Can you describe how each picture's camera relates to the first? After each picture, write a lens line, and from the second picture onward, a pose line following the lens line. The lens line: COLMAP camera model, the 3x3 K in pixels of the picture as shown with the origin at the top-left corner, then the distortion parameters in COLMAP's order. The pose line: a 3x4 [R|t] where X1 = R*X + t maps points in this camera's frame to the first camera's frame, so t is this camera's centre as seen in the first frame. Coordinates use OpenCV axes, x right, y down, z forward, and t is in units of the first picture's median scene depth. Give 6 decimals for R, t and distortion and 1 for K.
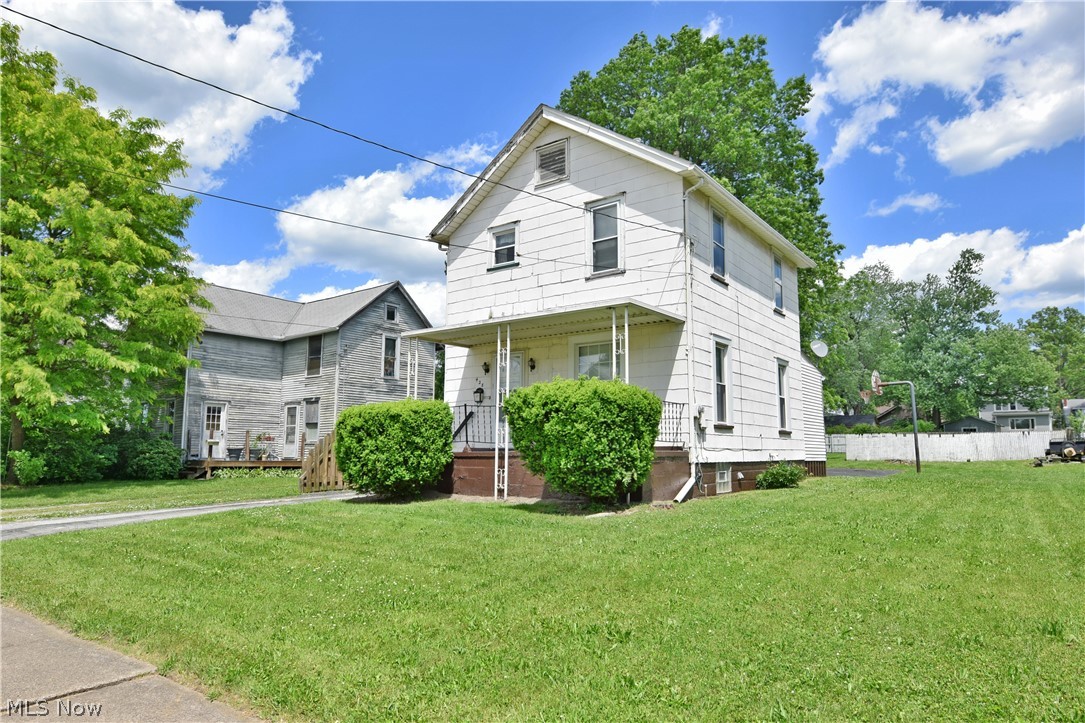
lens RADIAL K [[668.4, 0, 551.9], [0, 668.4, 366.1], [0, 0, 1]] dist [-0.014790, -0.004335]
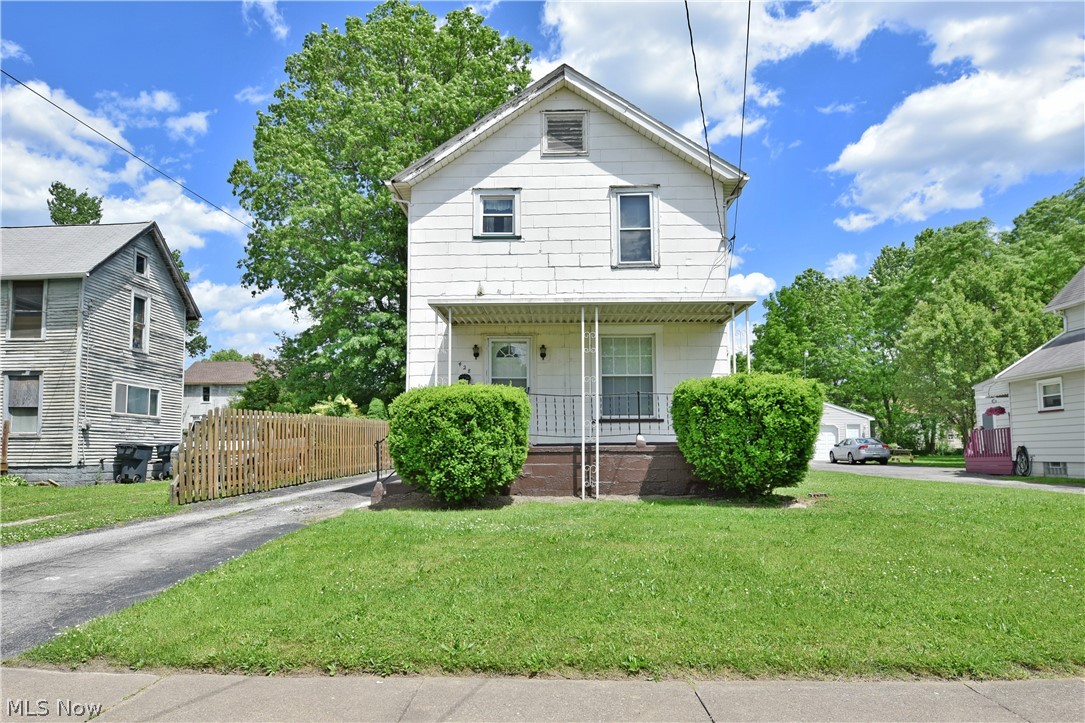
lens RADIAL K [[668.4, 0, 554.9], [0, 668.4, 407.9], [0, 0, 1]] dist [-0.014790, -0.004335]
pose [[0.824741, 0.035883, 0.564371, -0.504234], [-0.070526, 0.996720, 0.039692, 0.034644], [-0.561096, -0.072538, 0.824566, 0.225652]]
